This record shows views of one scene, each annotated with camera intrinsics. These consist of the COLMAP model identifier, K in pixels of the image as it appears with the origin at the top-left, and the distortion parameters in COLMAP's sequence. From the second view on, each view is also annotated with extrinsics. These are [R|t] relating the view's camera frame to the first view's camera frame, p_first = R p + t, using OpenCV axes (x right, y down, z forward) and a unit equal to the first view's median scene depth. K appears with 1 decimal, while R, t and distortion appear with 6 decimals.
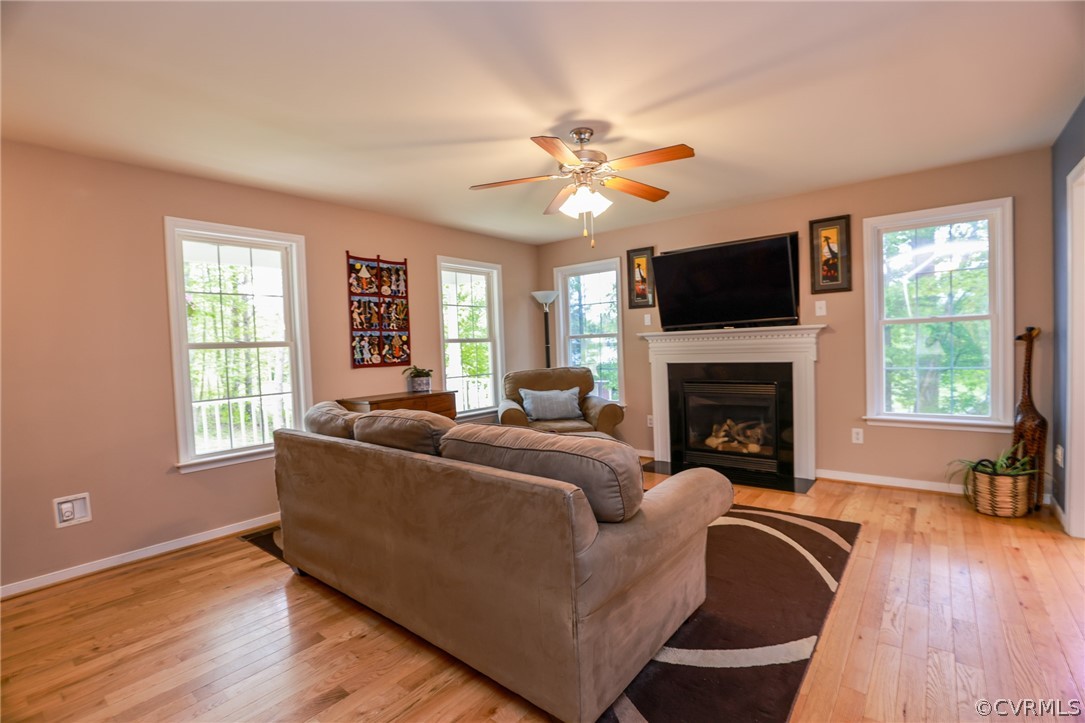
lens RADIAL K [[495.5, 0, 546.7], [0, 495.5, 363.2], [0, 0, 1]] dist [-0.035264, 0.006214]
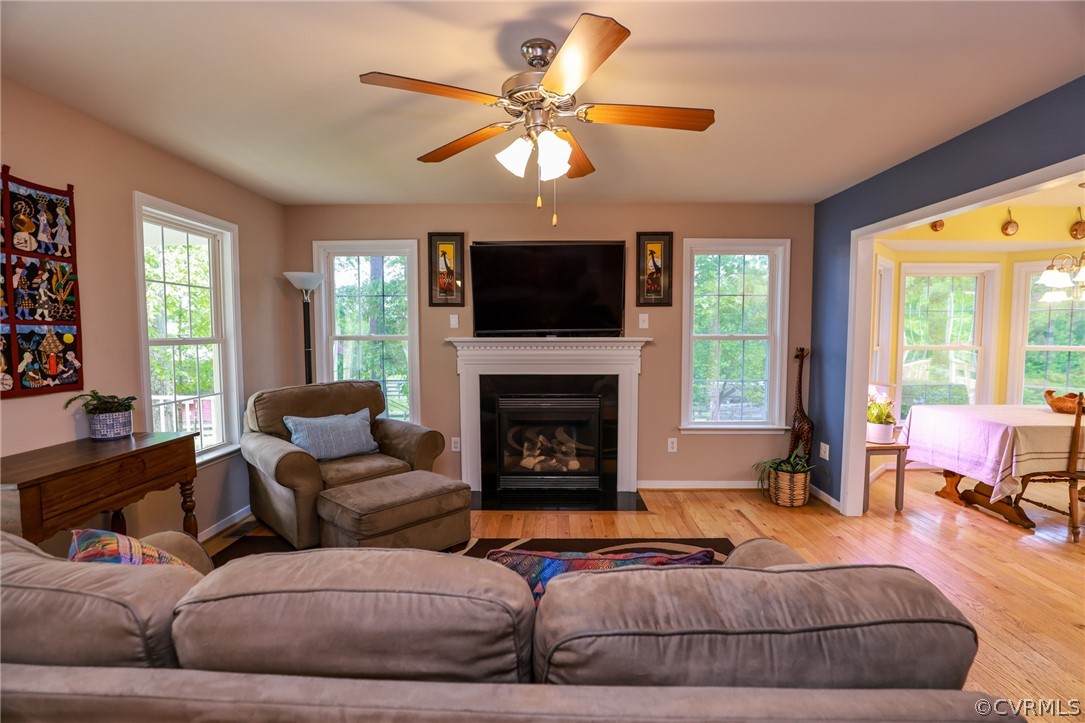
lens RADIAL K [[495.5, 0, 546.7], [0, 495.5, 363.2], [0, 0, 1]] dist [-0.035264, 0.006214]
pose [[0.790517, -0.002682, 0.612434, -0.204661], [-0.006442, 0.999899, 0.012694, -0.034965], [-0.612406, -0.013980, 0.790420, 0.299004]]
